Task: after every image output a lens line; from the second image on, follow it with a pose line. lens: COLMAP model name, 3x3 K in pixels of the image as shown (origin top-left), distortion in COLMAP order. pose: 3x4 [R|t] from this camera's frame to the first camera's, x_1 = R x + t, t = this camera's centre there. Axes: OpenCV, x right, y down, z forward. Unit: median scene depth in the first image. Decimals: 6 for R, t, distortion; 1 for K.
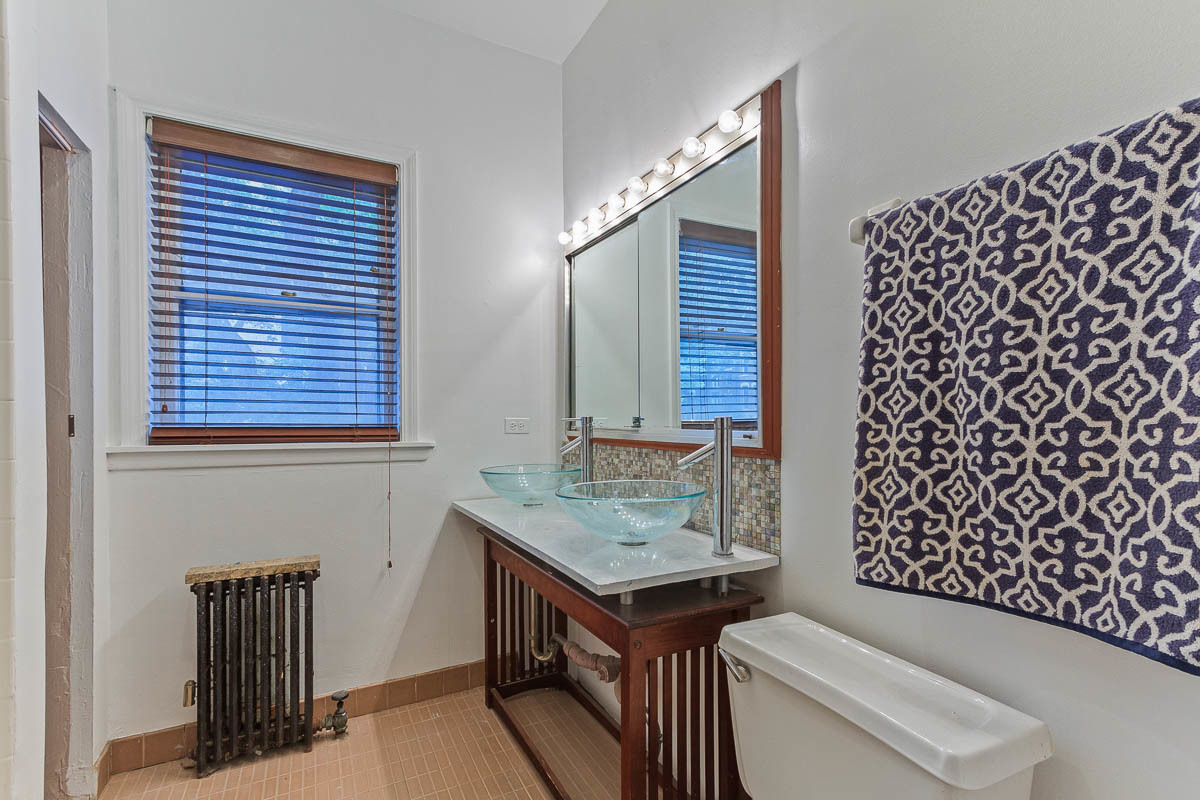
lens RADIAL K [[566.2, 0, 594.8], [0, 566.2, 409.7], [0, 0, 1]] dist [0.010481, -0.000093]
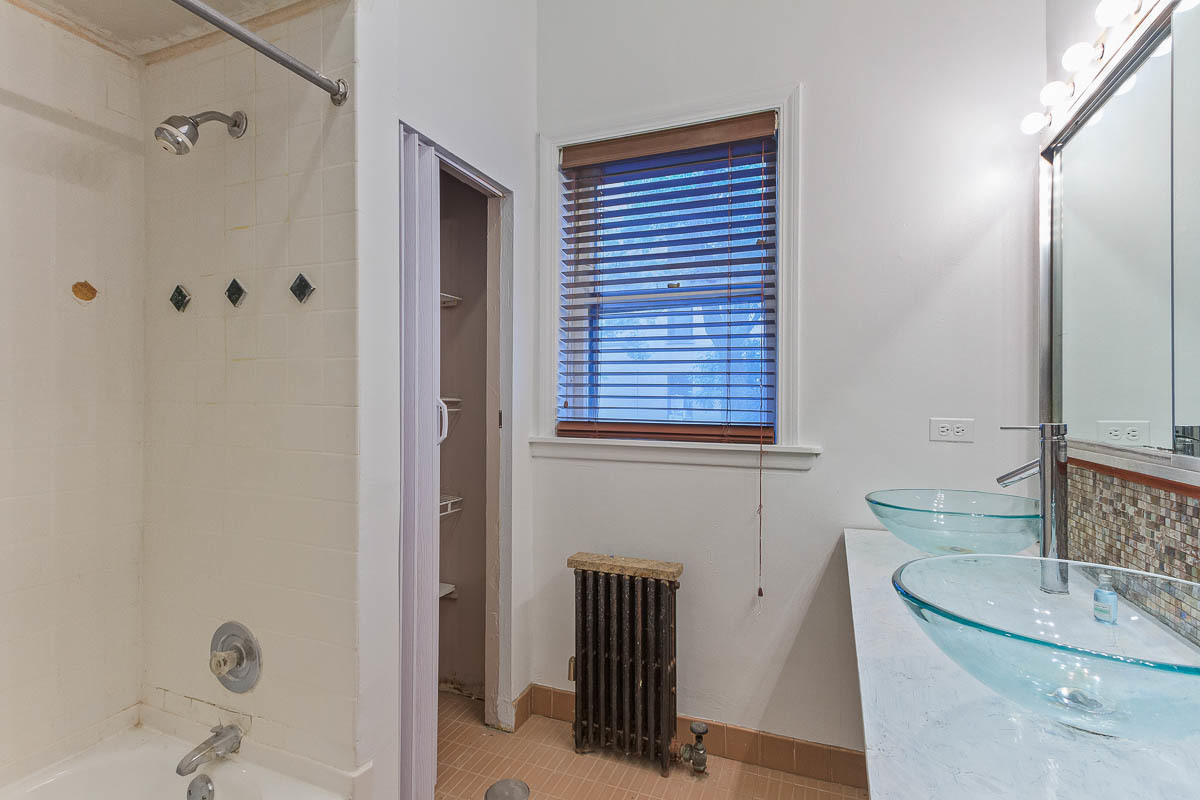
lens RADIAL K [[566.2, 0, 601.1], [0, 566.2, 395.3], [0, 0, 1]] dist [0.010481, -0.000093]
pose [[0.652487, -0.002406, -0.757796, 0.127089], [0.005964, 0.999980, 0.001961, -0.020703], [0.757777, -0.005799, 0.652488, 0.308603]]
